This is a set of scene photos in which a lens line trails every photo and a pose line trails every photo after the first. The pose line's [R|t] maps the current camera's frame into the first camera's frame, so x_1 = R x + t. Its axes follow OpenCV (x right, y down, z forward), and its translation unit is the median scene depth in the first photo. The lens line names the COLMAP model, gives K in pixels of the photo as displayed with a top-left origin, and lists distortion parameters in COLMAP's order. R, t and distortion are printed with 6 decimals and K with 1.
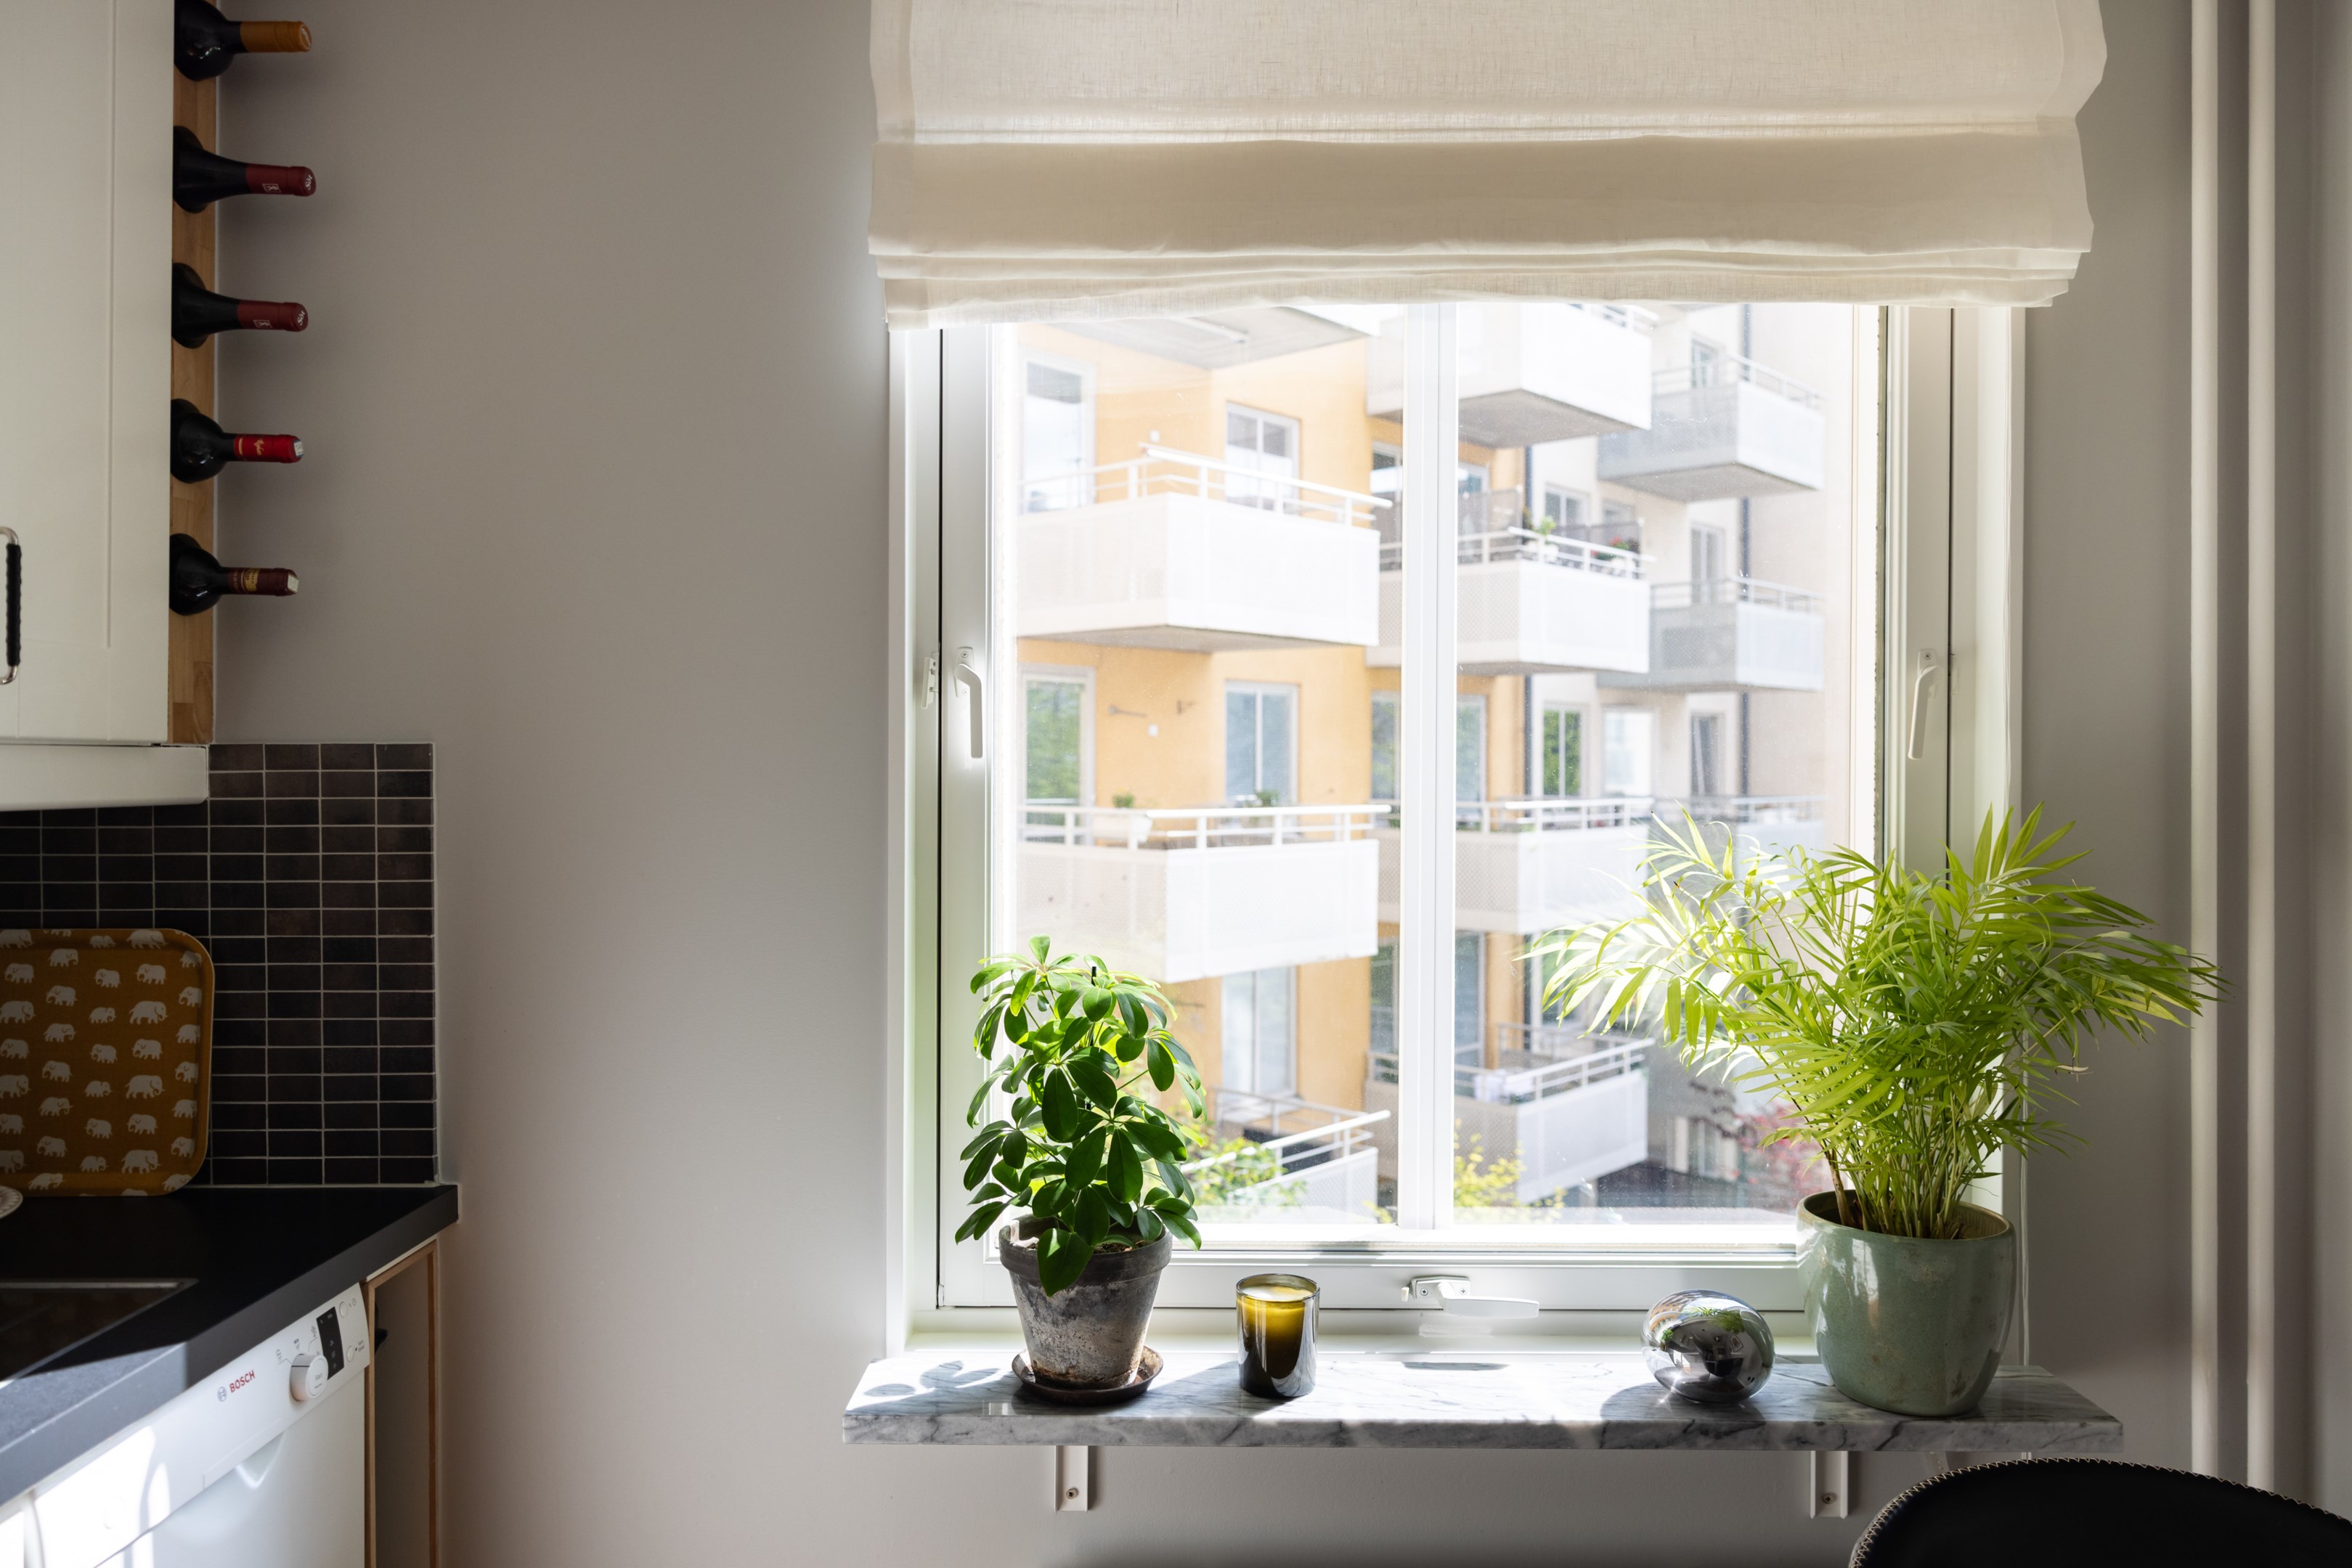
lens RADIAL K [[1784.5, 0, 1168.5], [0, 1784.5, 778.5], [0, 0, 1]] dist [-0.008081, -0.001413]
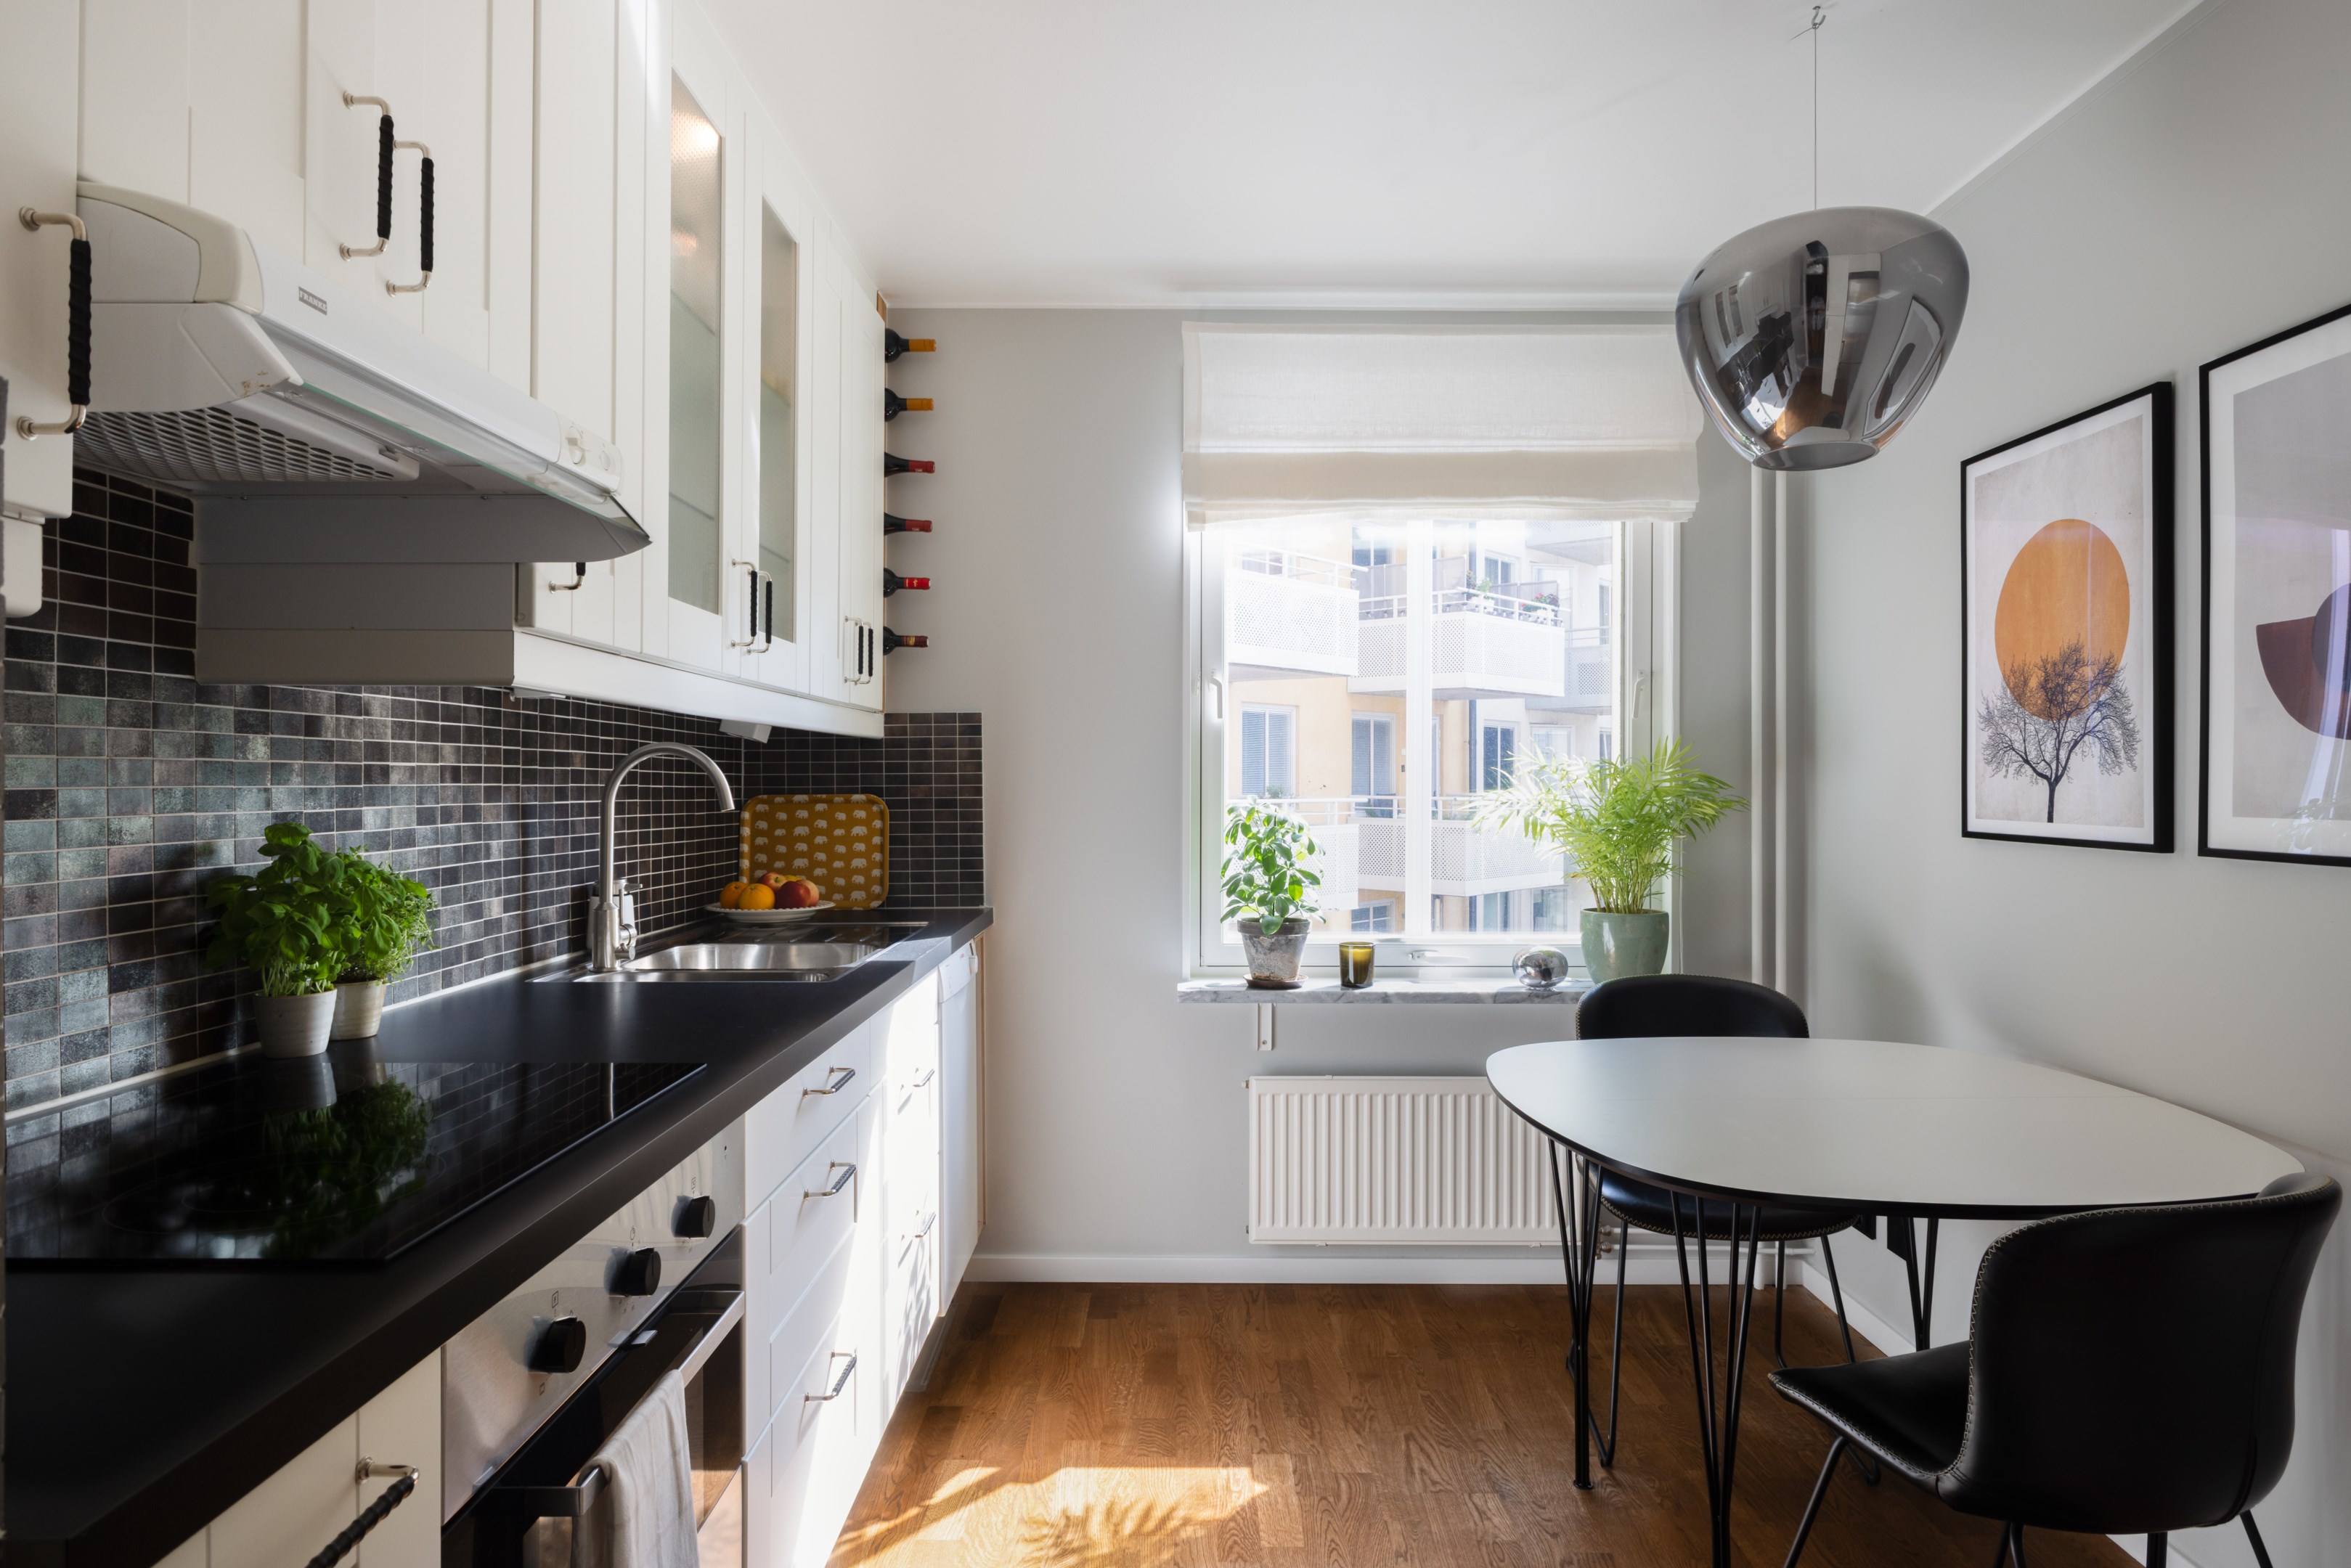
lens RADIAL K [[1418.8, 0, 1192.8], [0, 1418.8, 799.9], [0, 0, 1]] dist [-0.036536, -0.000033]
pose [[0.999990, -0.003126, 0.003282, -0.151474], [0.003087, 0.999927, 0.011678, 0.071516], [-0.003318, -0.011668, 0.999926, -0.808424]]
